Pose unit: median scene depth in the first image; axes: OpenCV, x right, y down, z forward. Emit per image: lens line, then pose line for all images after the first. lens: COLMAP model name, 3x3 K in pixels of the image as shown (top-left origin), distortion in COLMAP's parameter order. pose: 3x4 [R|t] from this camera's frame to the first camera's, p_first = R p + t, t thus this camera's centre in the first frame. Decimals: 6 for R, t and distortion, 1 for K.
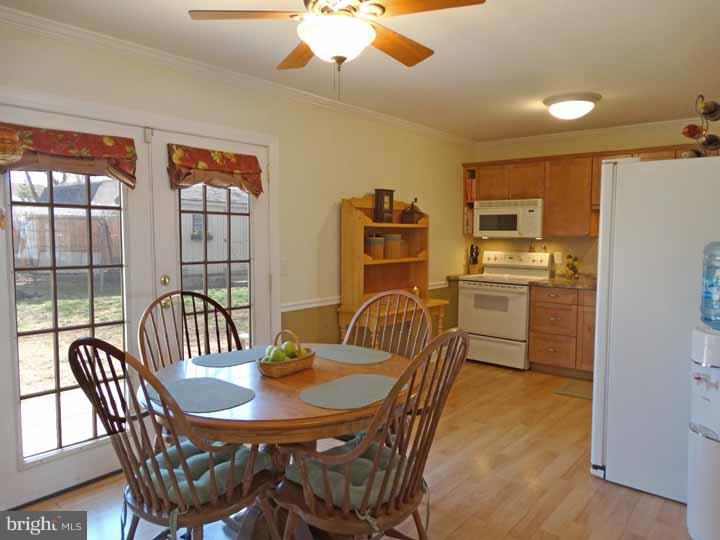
lens RADIAL K [[515.6, 0, 359.6], [0, 515.6, 266.8], [0, 0, 1]] dist [-0.012073, -0.012989]
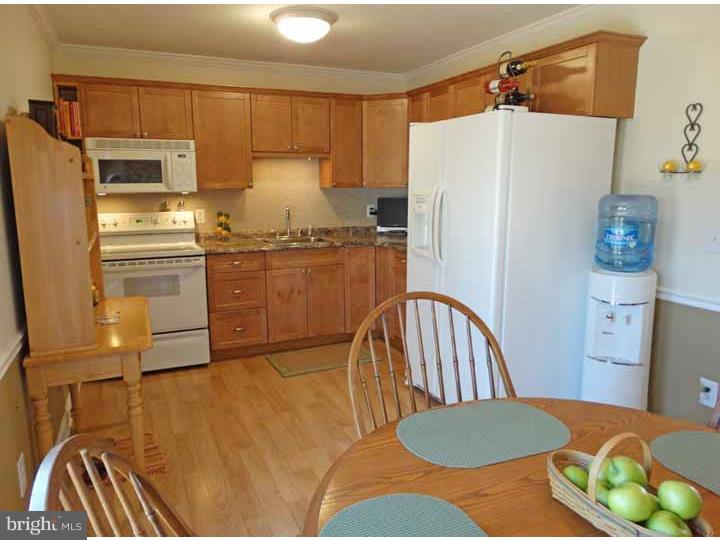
lens RADIAL K [[515.6, 0, 357.5], [0, 515.6, 269.1], [0, 0, 1]] dist [-0.012073, -0.012989]
pose [[0.423985, -0.160674, 0.891303, -0.244952], [0.065975, 0.987002, 0.146542, -0.038134], [-0.903263, -0.003328, 0.429074, 0.439197]]
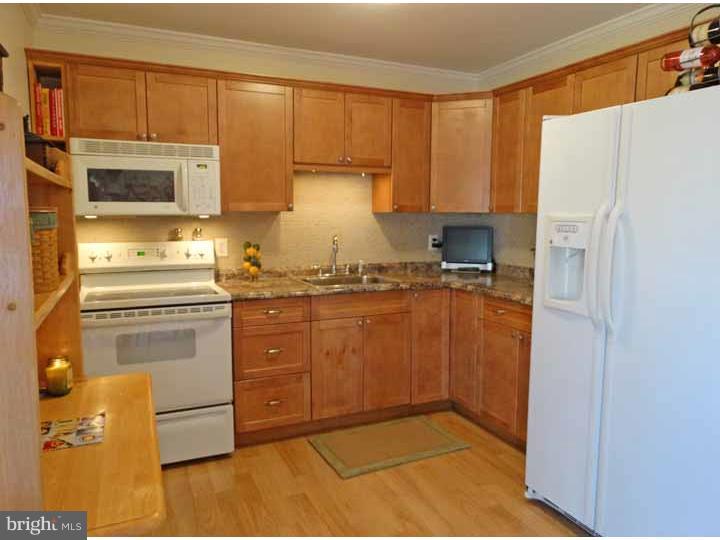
lens RADIAL K [[515.6, 0, 359.0], [0, 515.6, 270.1], [0, 0, 1]] dist [-0.012073, -0.012989]
pose [[0.420441, -0.106380, 0.901062, -0.101465], [0.056608, 0.994244, 0.090967, -0.037699], [-0.905552, 0.012761, 0.424043, 0.602850]]
